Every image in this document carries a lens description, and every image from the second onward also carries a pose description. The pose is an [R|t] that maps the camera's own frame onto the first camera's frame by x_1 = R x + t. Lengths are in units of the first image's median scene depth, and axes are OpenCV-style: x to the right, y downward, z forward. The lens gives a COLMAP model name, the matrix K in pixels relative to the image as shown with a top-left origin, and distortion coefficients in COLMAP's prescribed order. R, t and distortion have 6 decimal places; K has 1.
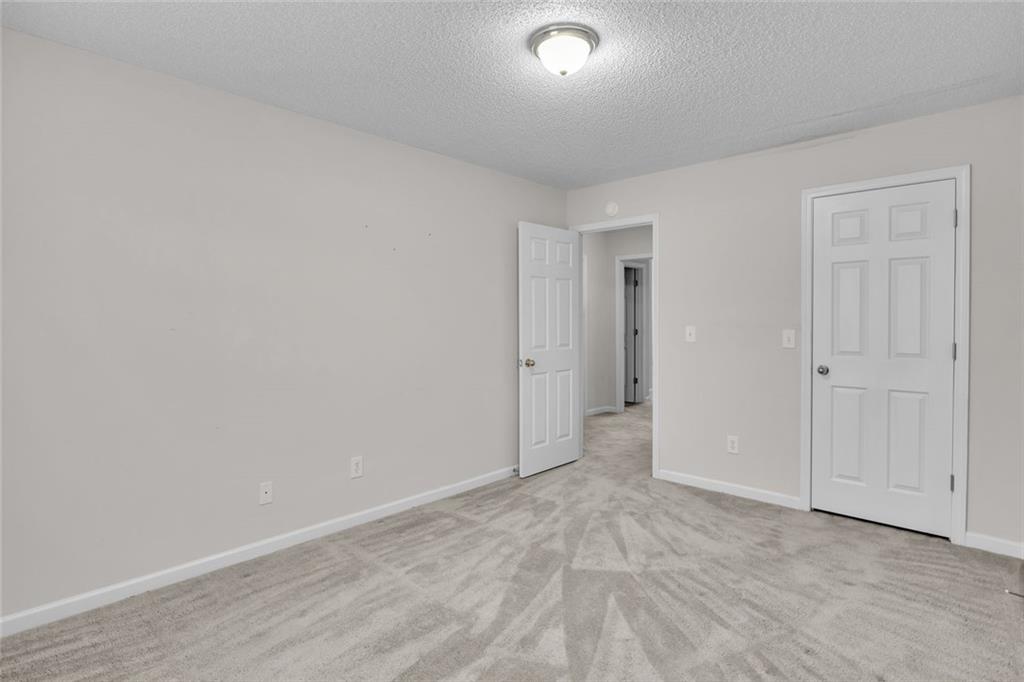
lens RADIAL K [[522.8, 0, 508.8], [0, 522.8, 336.9], [0, 0, 1]] dist [0.001026, -0.003145]
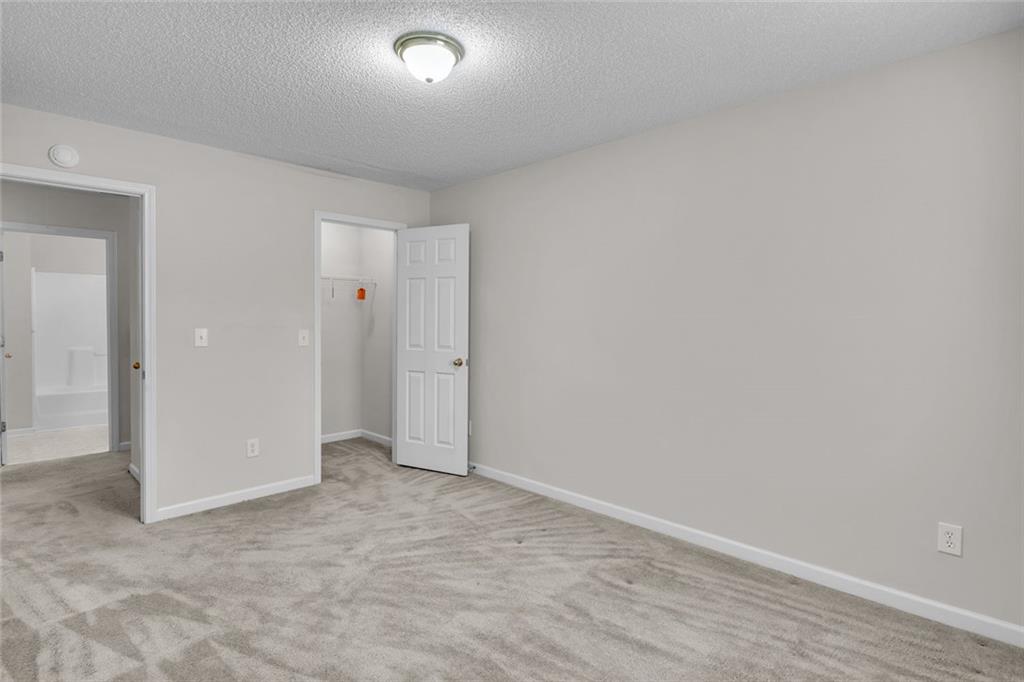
lens RADIAL K [[522.8, 0, 508.5], [0, 522.8, 333.7], [0, 0, 1]] dist [0.001026, -0.003145]
pose [[0.027528, -0.021722, 0.999385, -0.581433], [0.032919, 0.999241, 0.020812, -0.014299], [-0.999079, 0.032326, 0.028222, 0.525817]]
